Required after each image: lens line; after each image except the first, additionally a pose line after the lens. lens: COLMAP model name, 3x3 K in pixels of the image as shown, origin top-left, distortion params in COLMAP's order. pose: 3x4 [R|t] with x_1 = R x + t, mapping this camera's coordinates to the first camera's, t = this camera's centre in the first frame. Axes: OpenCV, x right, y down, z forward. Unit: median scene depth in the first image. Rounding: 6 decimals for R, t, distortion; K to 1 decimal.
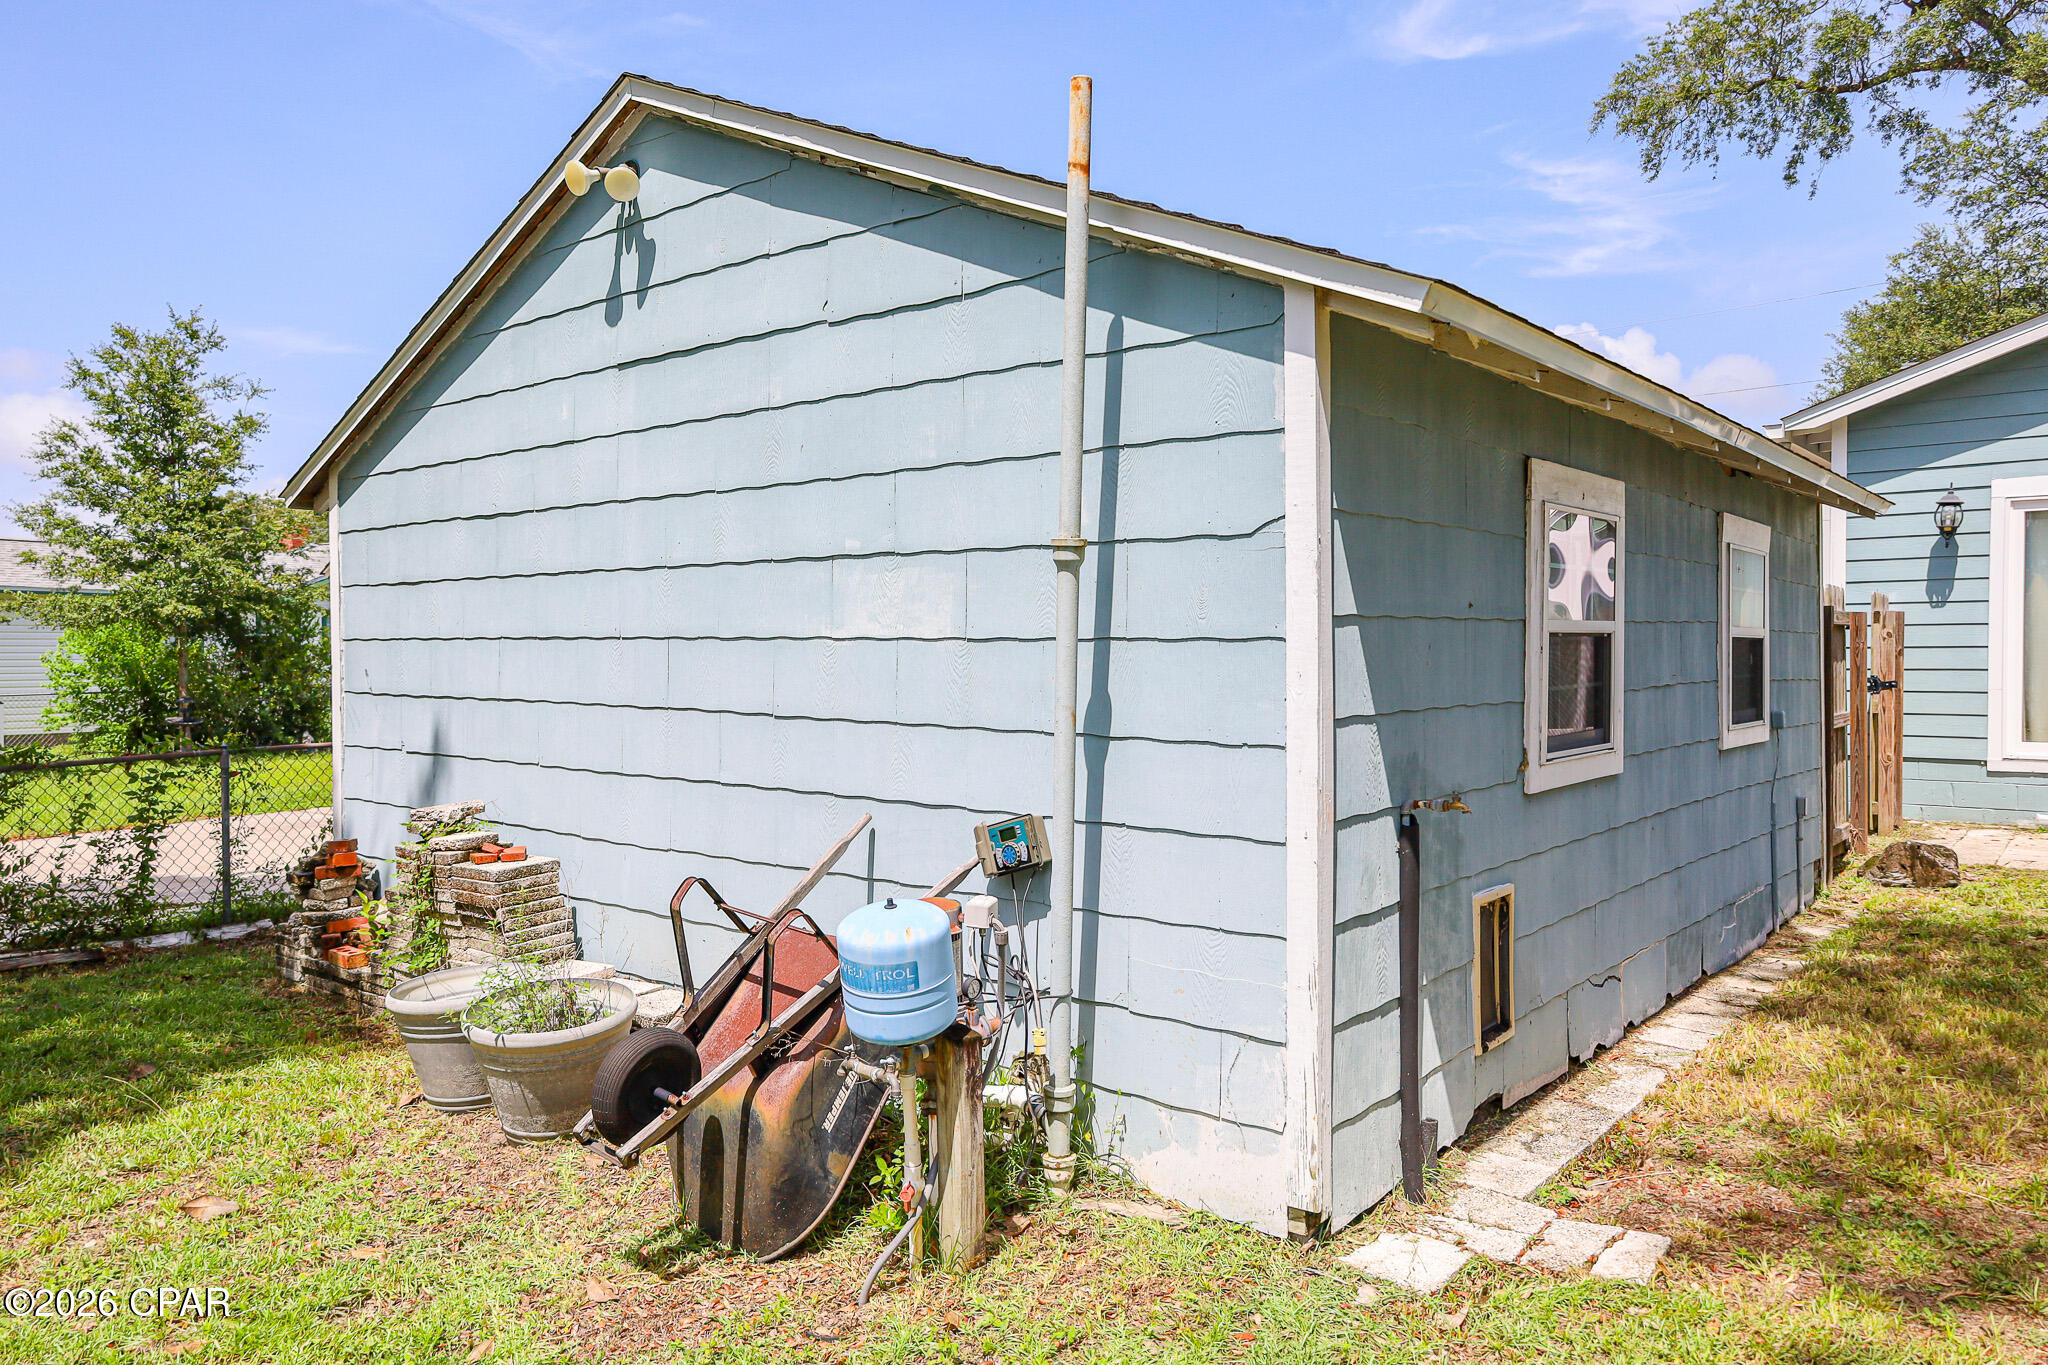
lens RADIAL K [[1391.5, 0, 1021.3], [0, 1391.5, 691.1], [0, 0, 1]] dist [-0.011521, 0.018906]
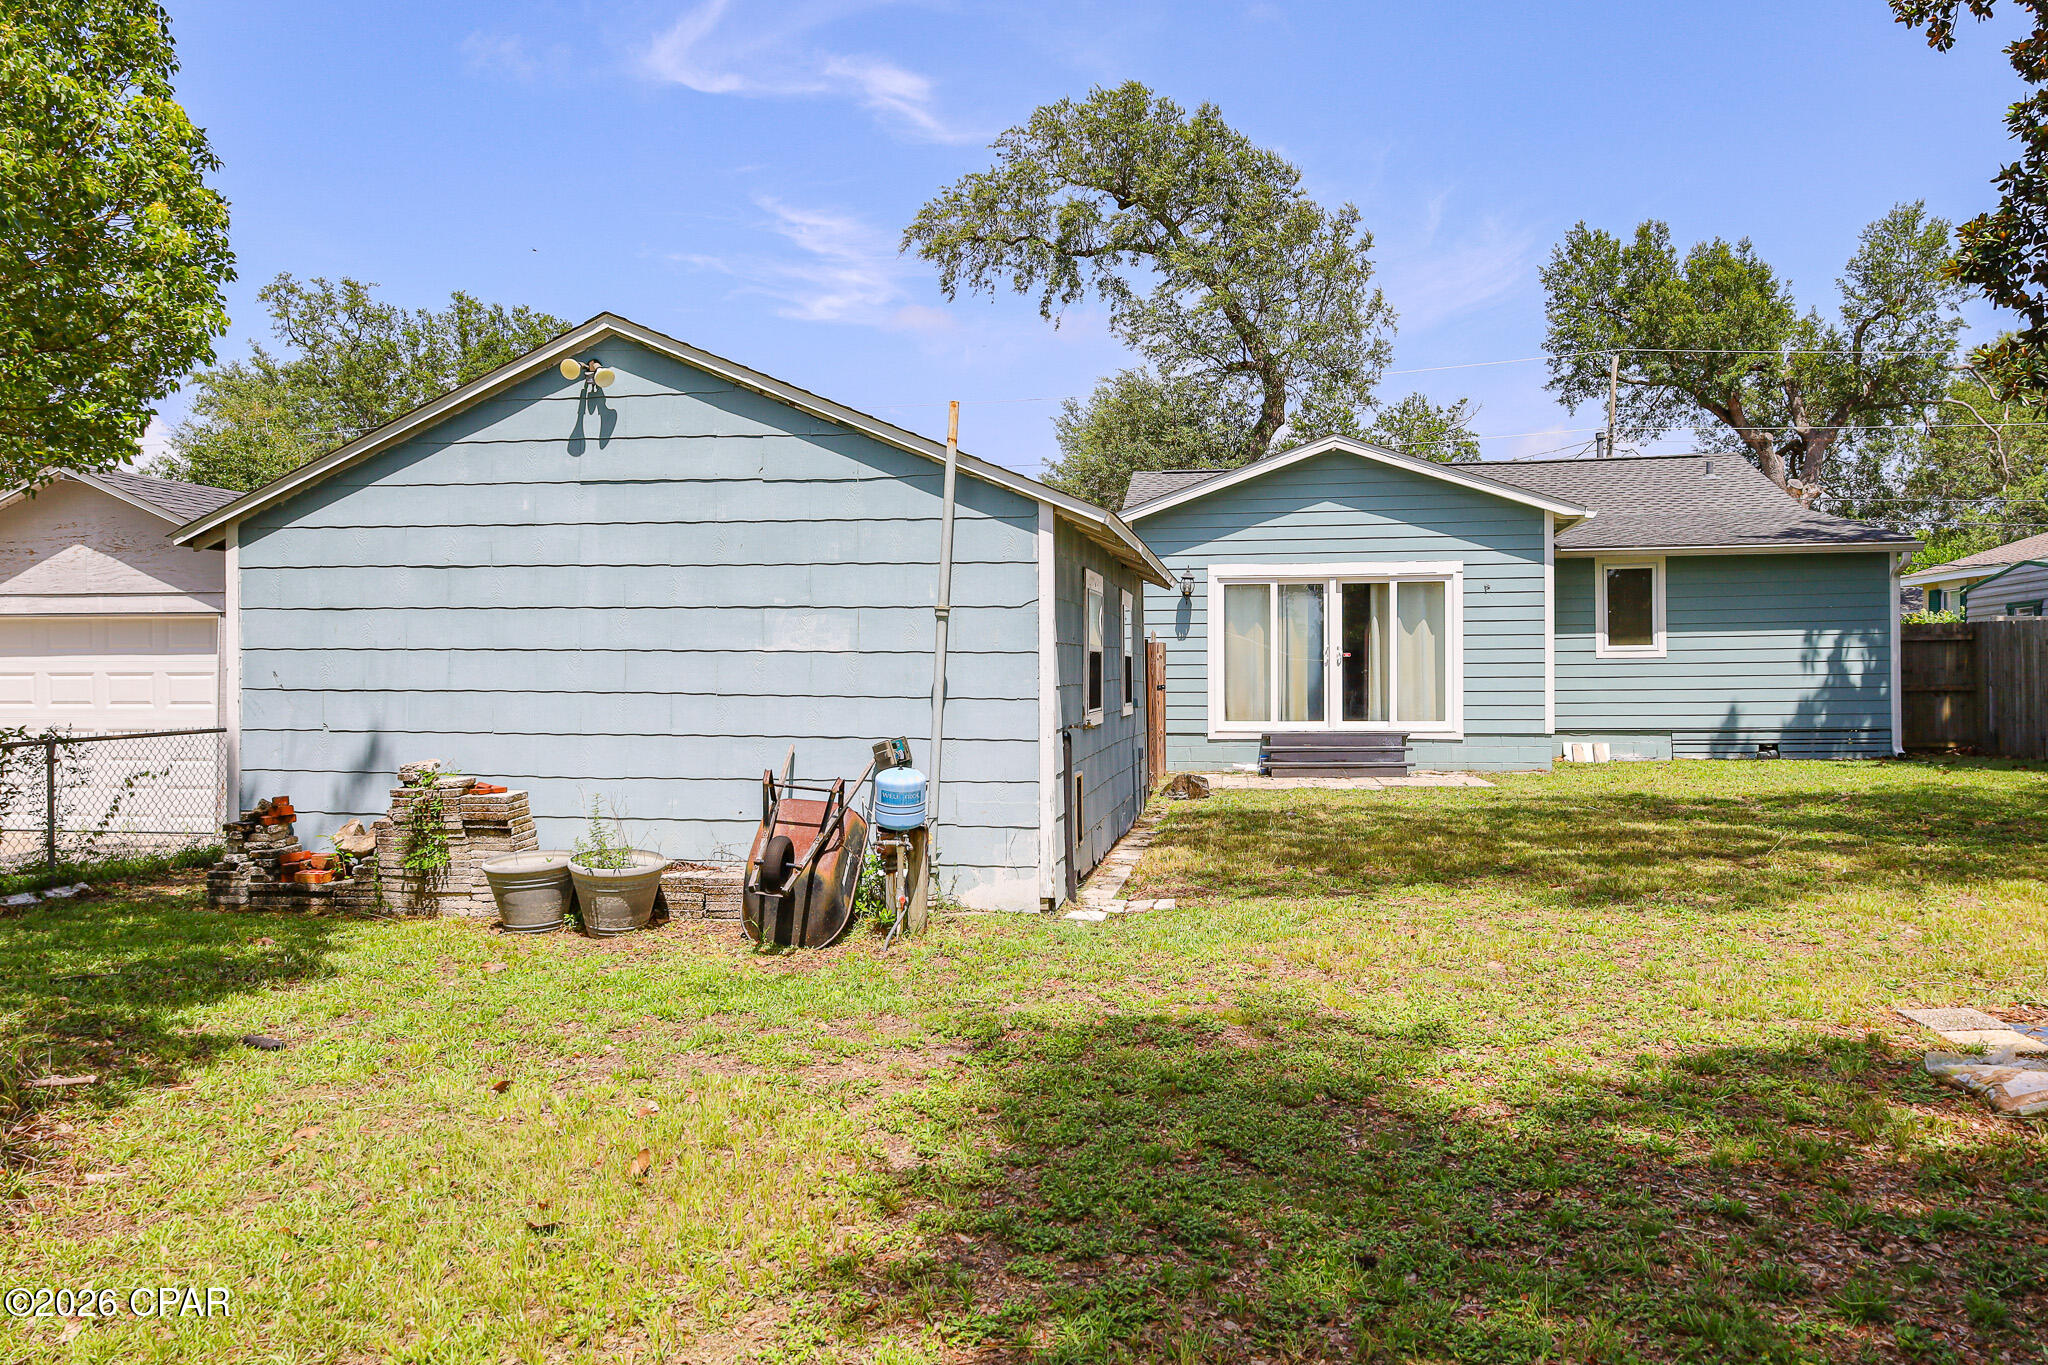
lens RADIAL K [[1391.8, 0, 1029.9], [0, 1391.8, 689.9], [0, 0, 1]] dist [-0.017011, 0.028097]
pose [[0.862311, -0.003269, 0.506368, -0.639126], [0.012260, 0.999821, -0.014423, 0.037106], [-0.506230, 0.018645, 0.862197, -0.637354]]
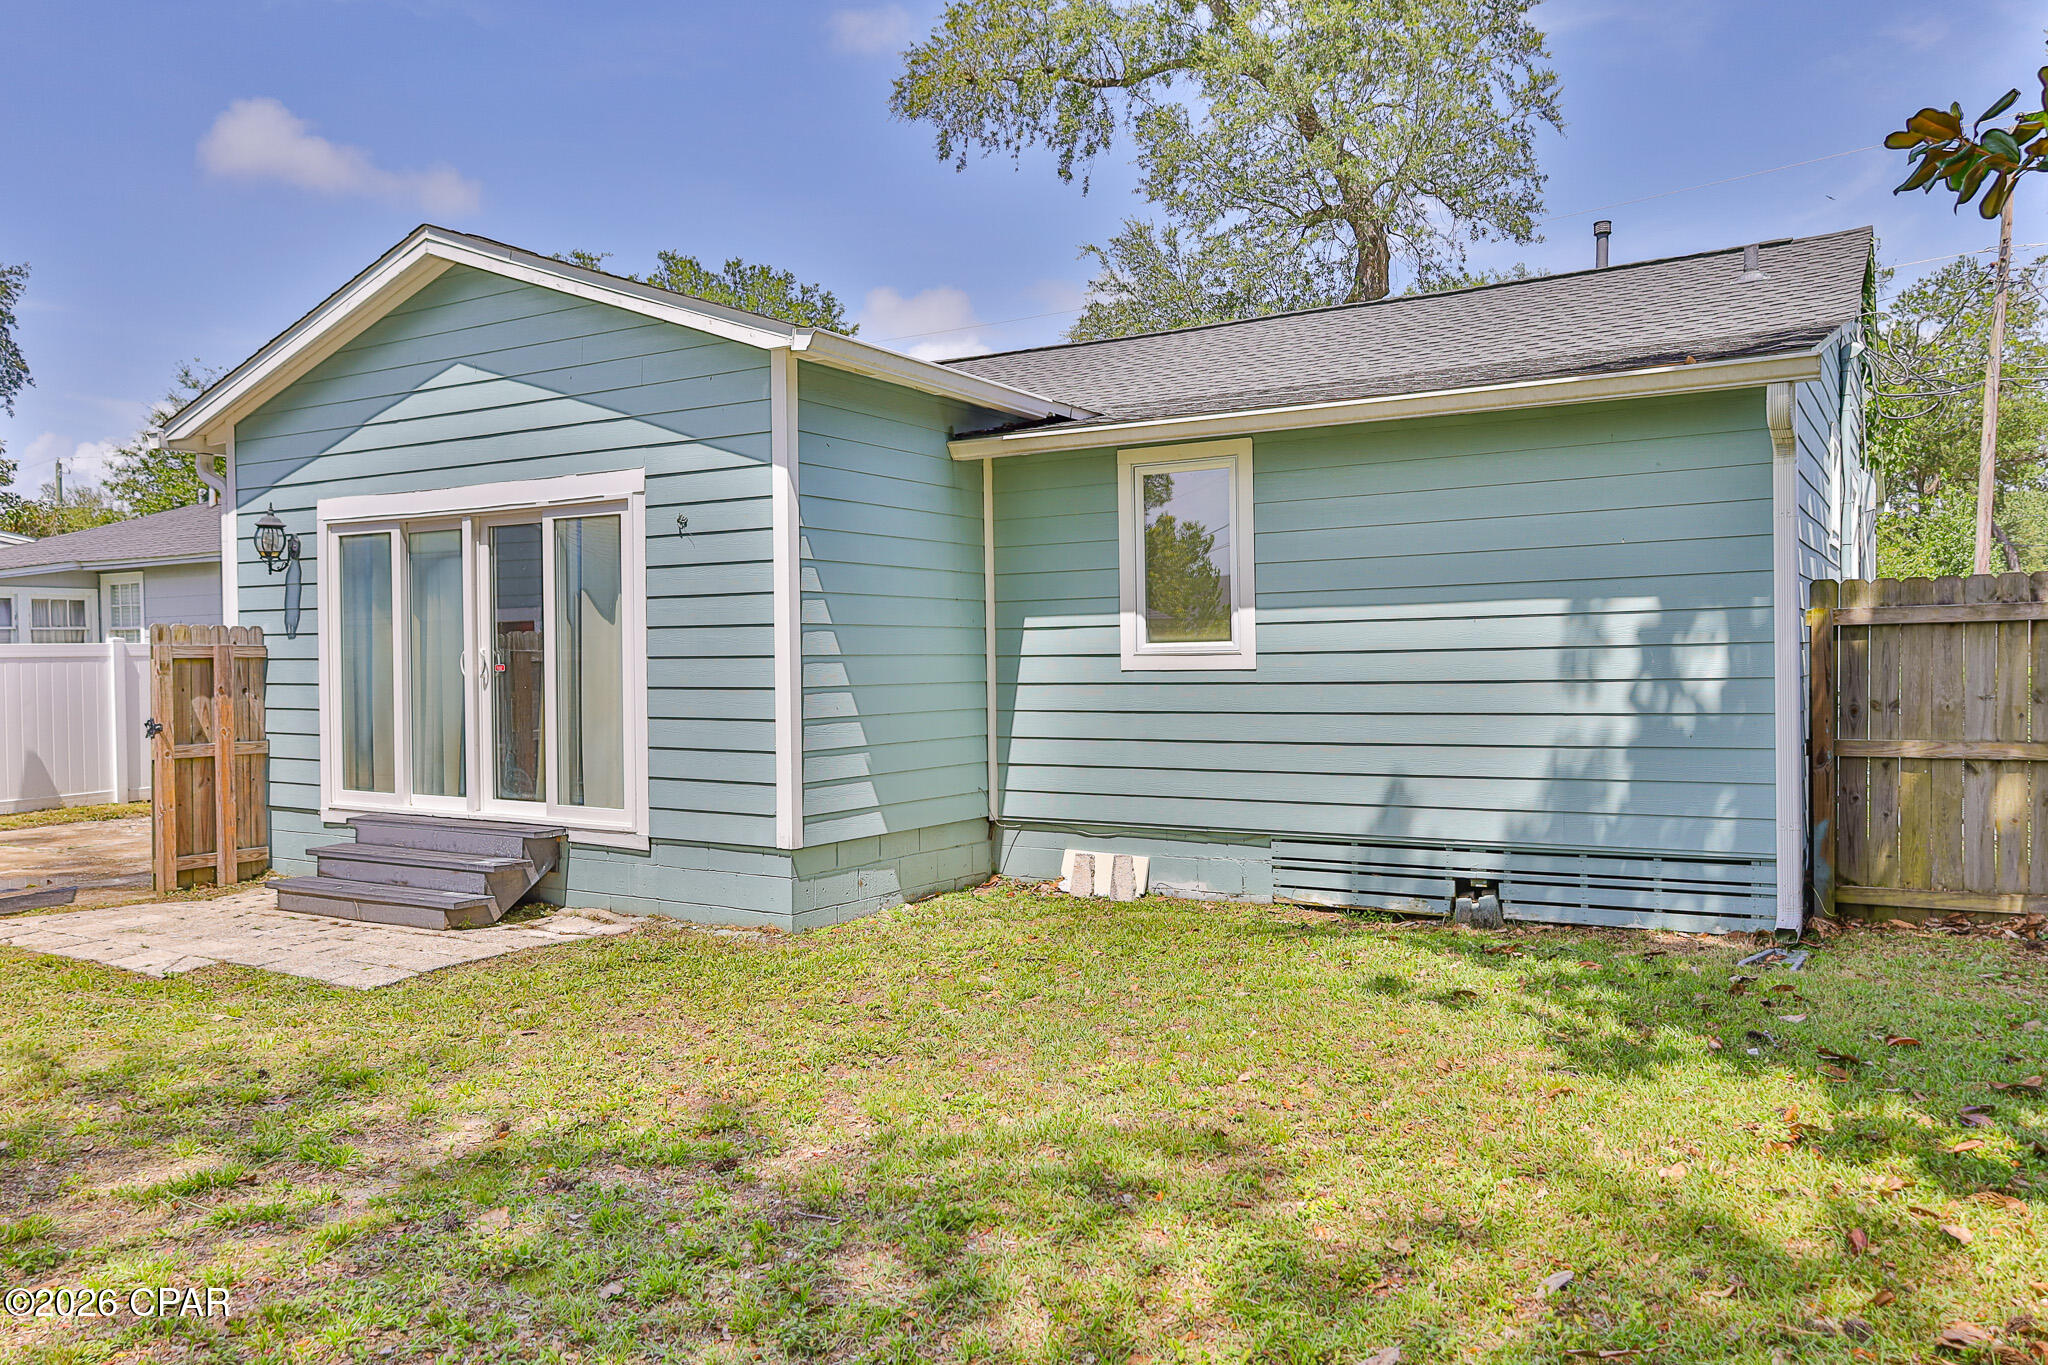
lens RADIAL K [[1465.9, 0, 1088.5], [0, 1465.9, 678.7], [0, 0, 1]] dist [-0.017671, 0.040331]
pose [[0.990226, -0.006107, 0.139338, 2.146909], [0.007504, 0.999927, -0.009499, -0.050775], [-0.139270, 0.010452, 0.990199, 0.001657]]
